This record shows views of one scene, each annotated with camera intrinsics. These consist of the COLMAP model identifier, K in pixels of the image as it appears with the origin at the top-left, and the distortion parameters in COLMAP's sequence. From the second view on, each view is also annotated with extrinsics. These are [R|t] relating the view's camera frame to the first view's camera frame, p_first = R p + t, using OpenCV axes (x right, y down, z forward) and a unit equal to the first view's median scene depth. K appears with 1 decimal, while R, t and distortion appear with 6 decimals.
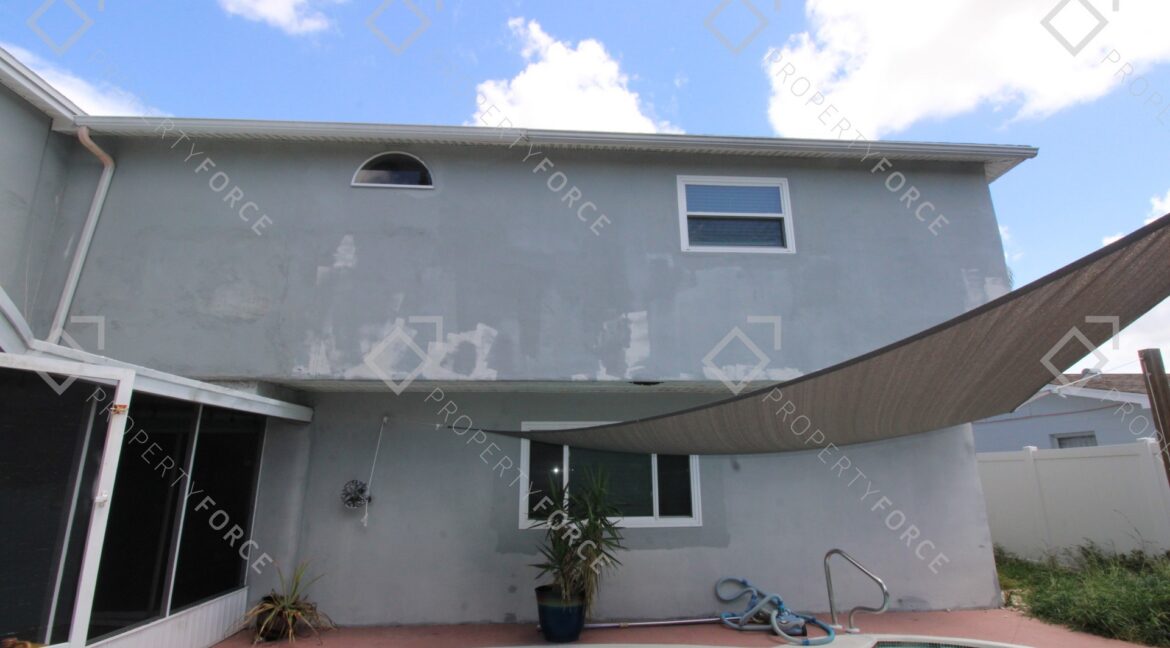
lens RADIAL K [[544.7, 0, 593.5], [0, 544.7, 327.5], [0, 0, 1]] dist [0.002158, -0.013053]
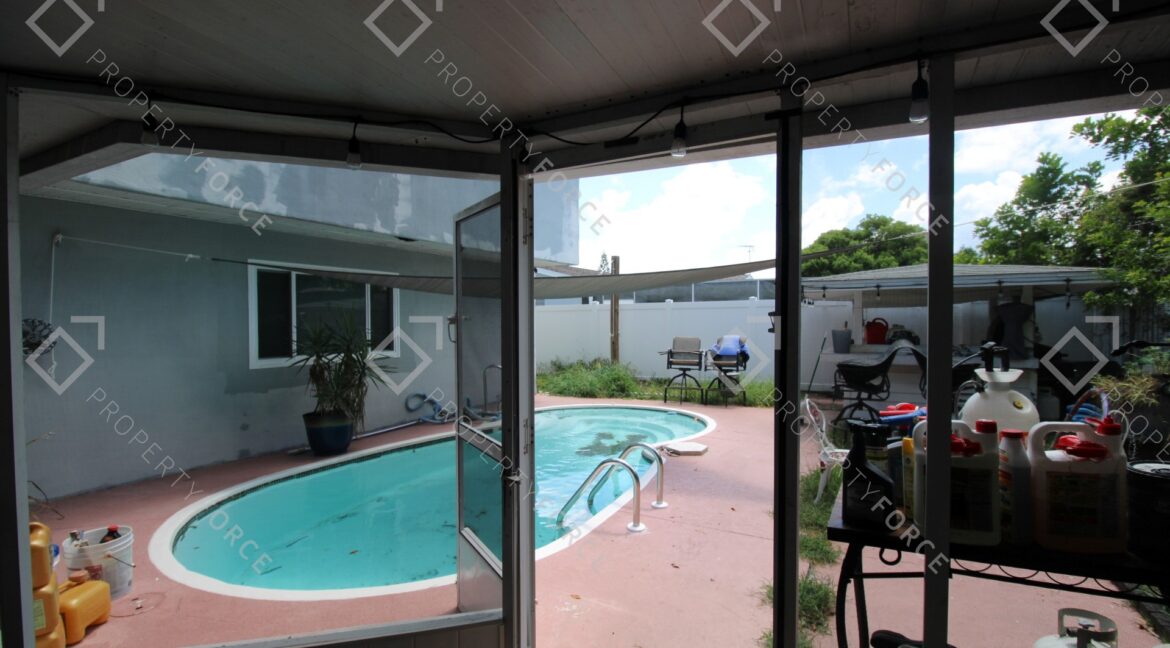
lens RADIAL K [[544.7, 0, 593.5], [0, 544.7, 327.5], [0, 0, 1]] dist [0.002158, -0.013053]
pose [[0.521491, -0.007435, 0.853224, -0.692194], [-0.211558, 0.967611, 0.137736, 0.039424], [-0.826614, -0.252335, 0.503028, 0.030946]]
